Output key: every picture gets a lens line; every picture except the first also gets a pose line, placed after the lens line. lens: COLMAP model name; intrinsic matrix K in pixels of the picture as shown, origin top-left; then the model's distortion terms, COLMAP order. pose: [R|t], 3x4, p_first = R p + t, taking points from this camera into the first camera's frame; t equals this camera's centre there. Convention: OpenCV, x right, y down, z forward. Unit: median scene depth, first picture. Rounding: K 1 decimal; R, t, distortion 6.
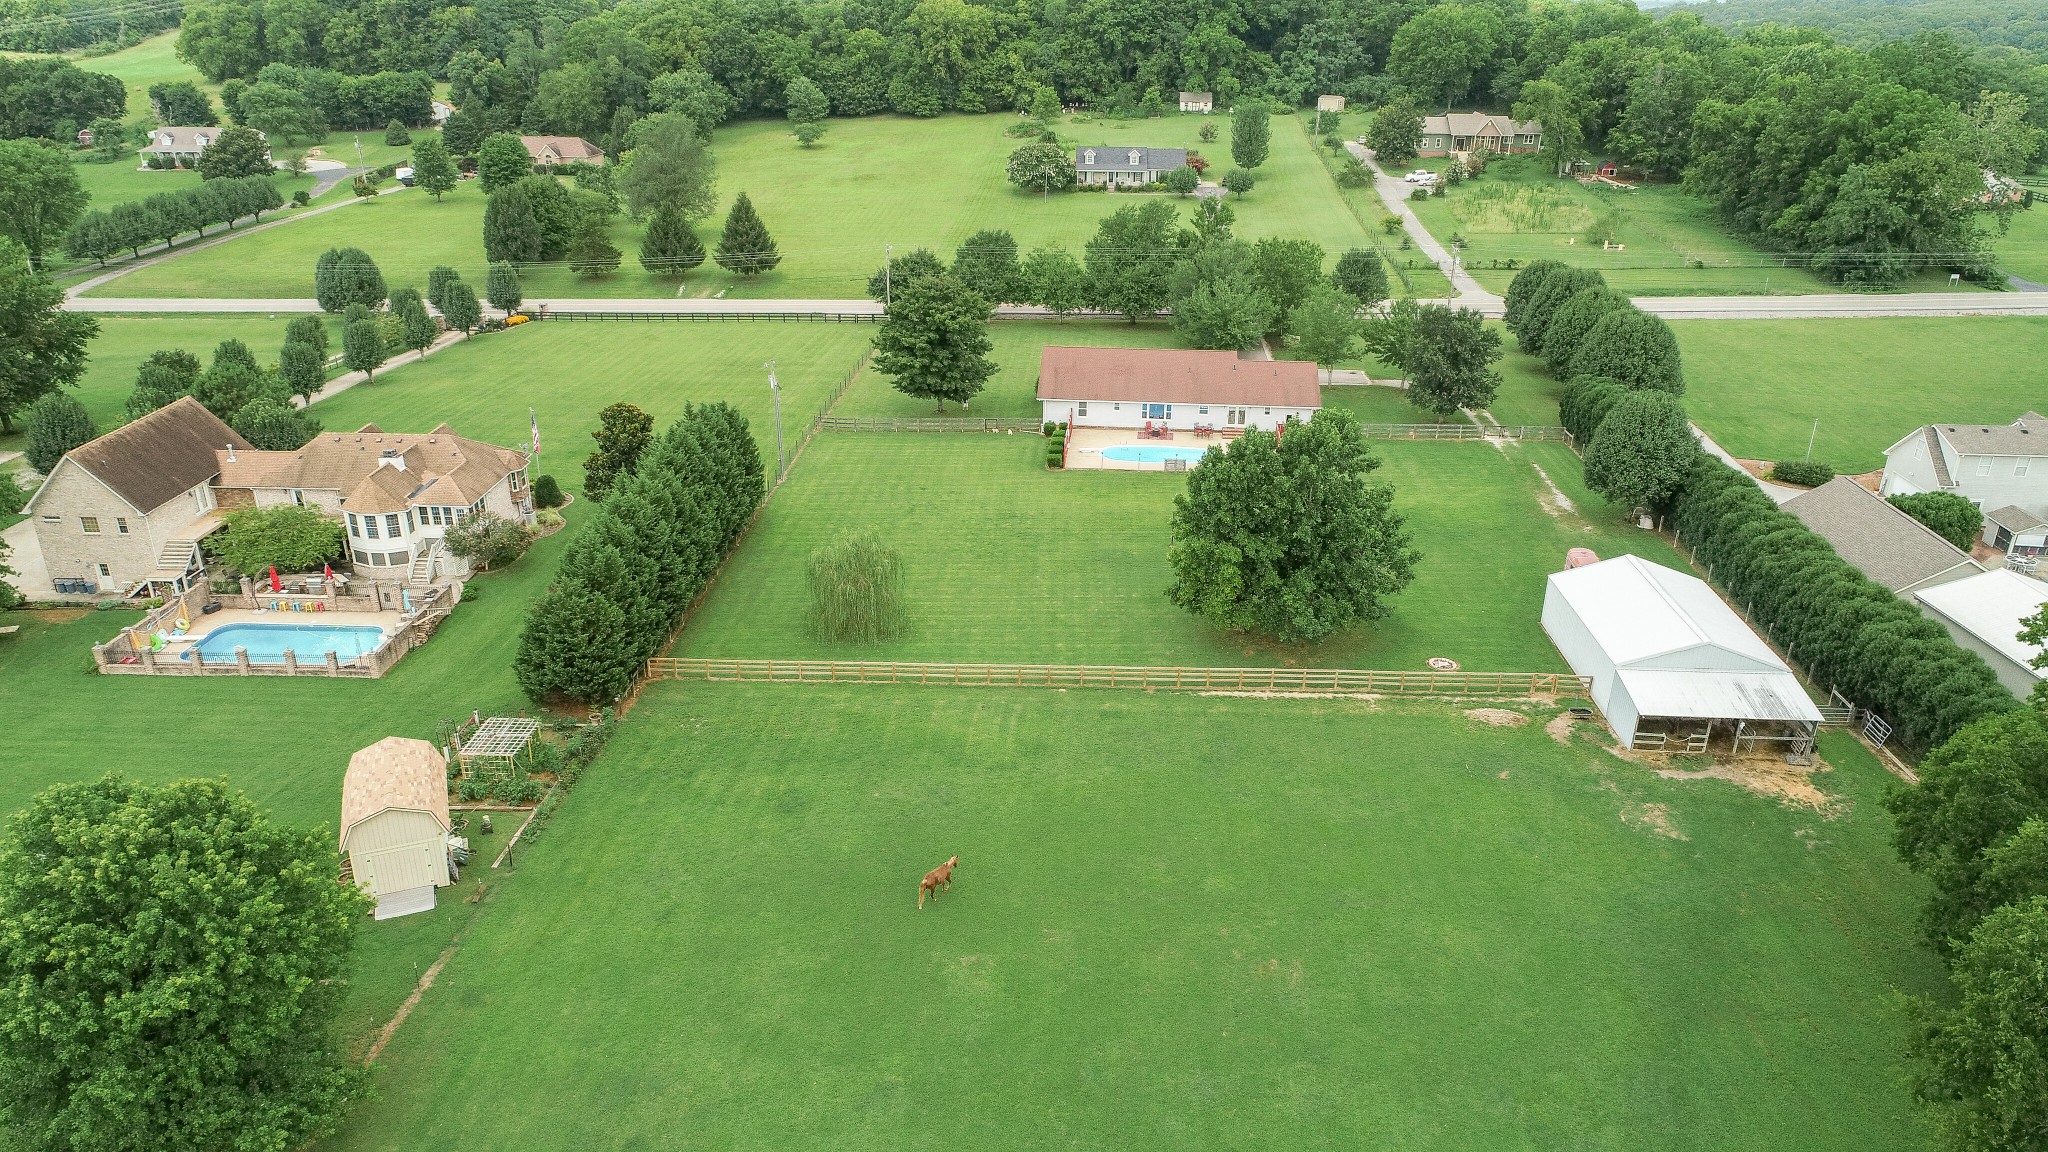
lens RADIAL K [[1382.8, 0, 1017.9], [0, 1382.8, 582.1], [0, 0, 1]] dist [0.008962, 0.000304]
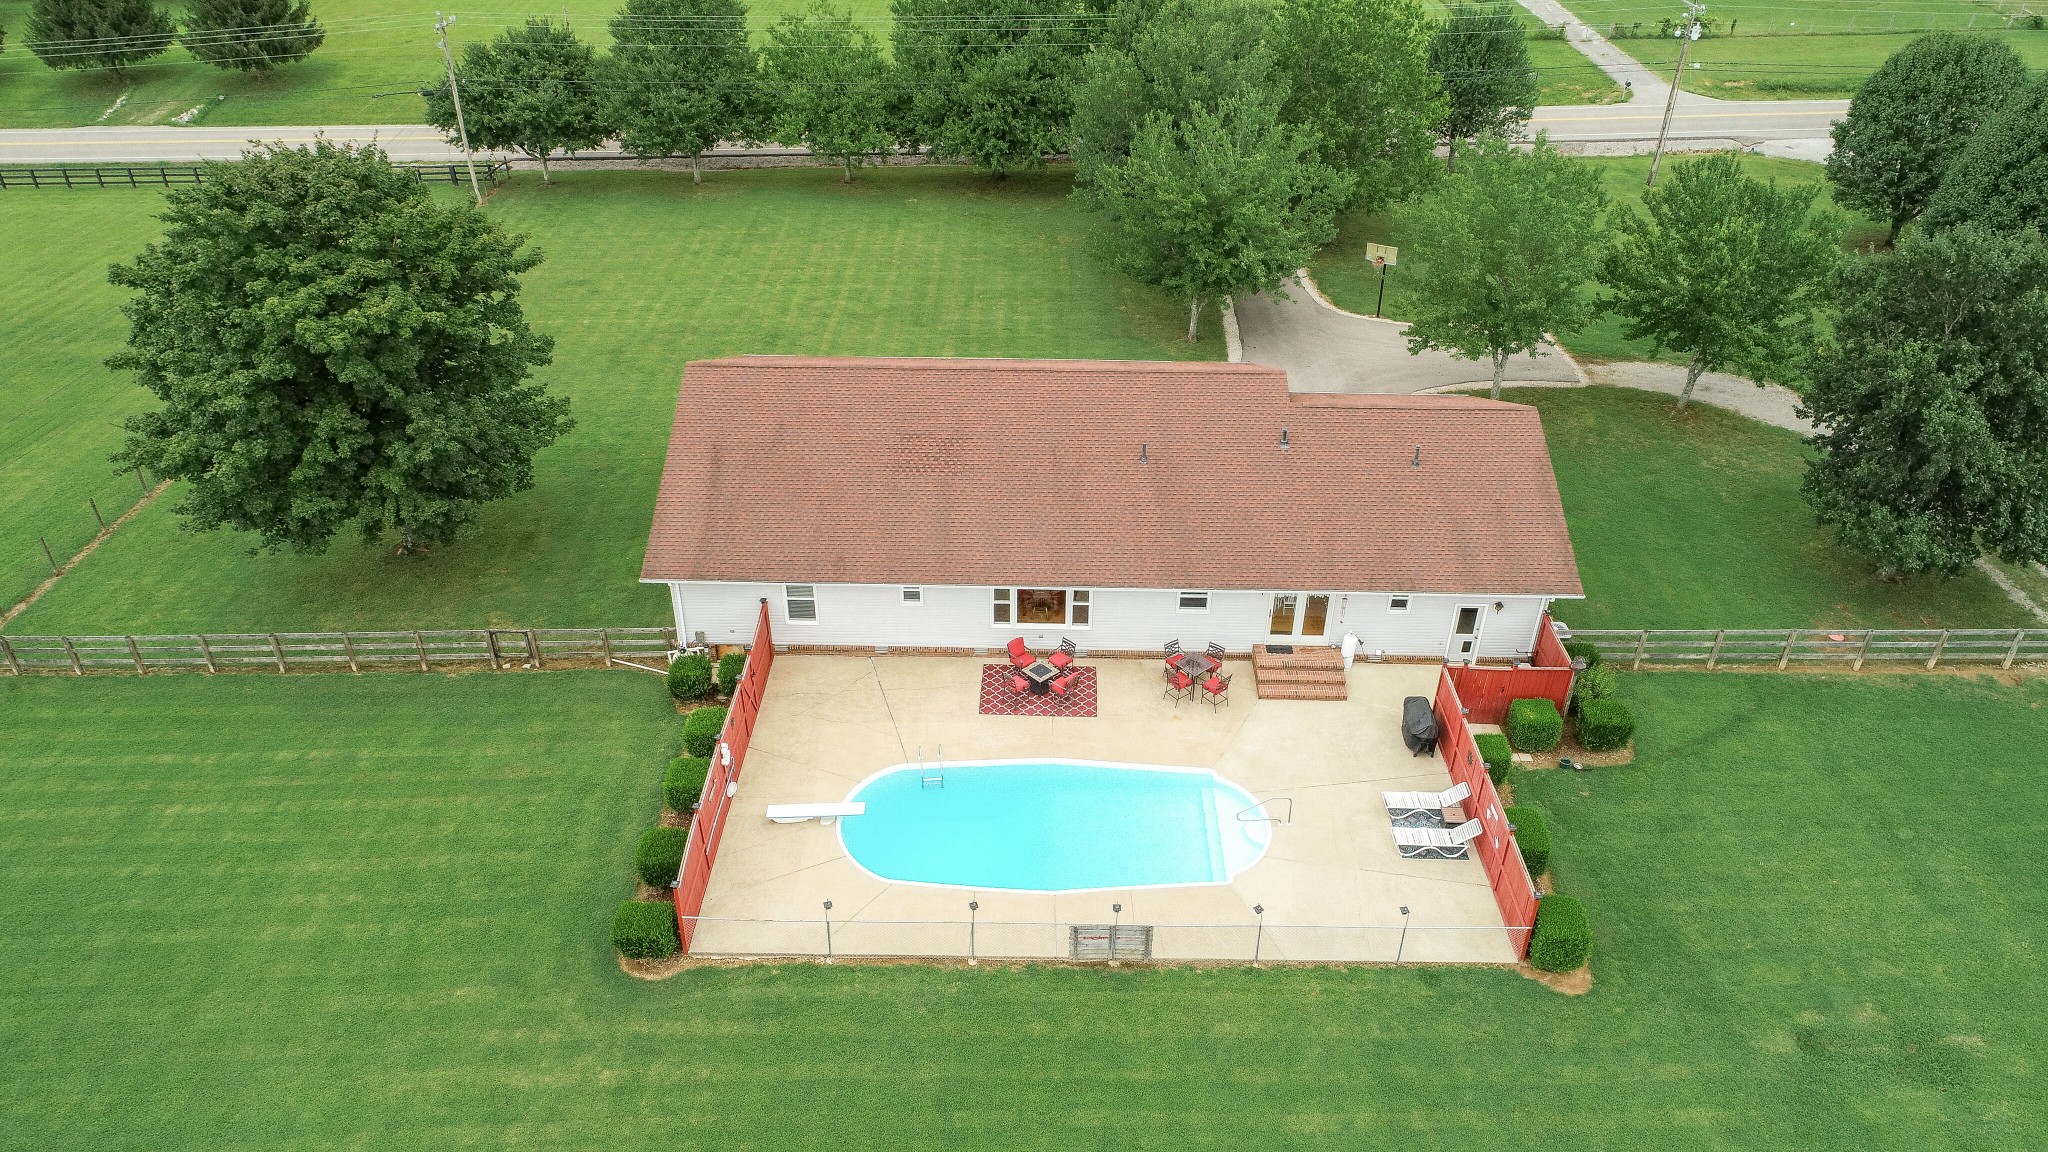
lens RADIAL K [[1382.8, 0, 1020.1], [0, 1382.8, 581.7], [0, 0, 1]] dist [0.008962, 0.000304]
pose [[0.997367, -0.040137, 0.060401, 0.076502], [0.029444, 0.985259, 0.168514, -0.178118], [-0.066274, -0.166291, 0.983847, 0.691443]]
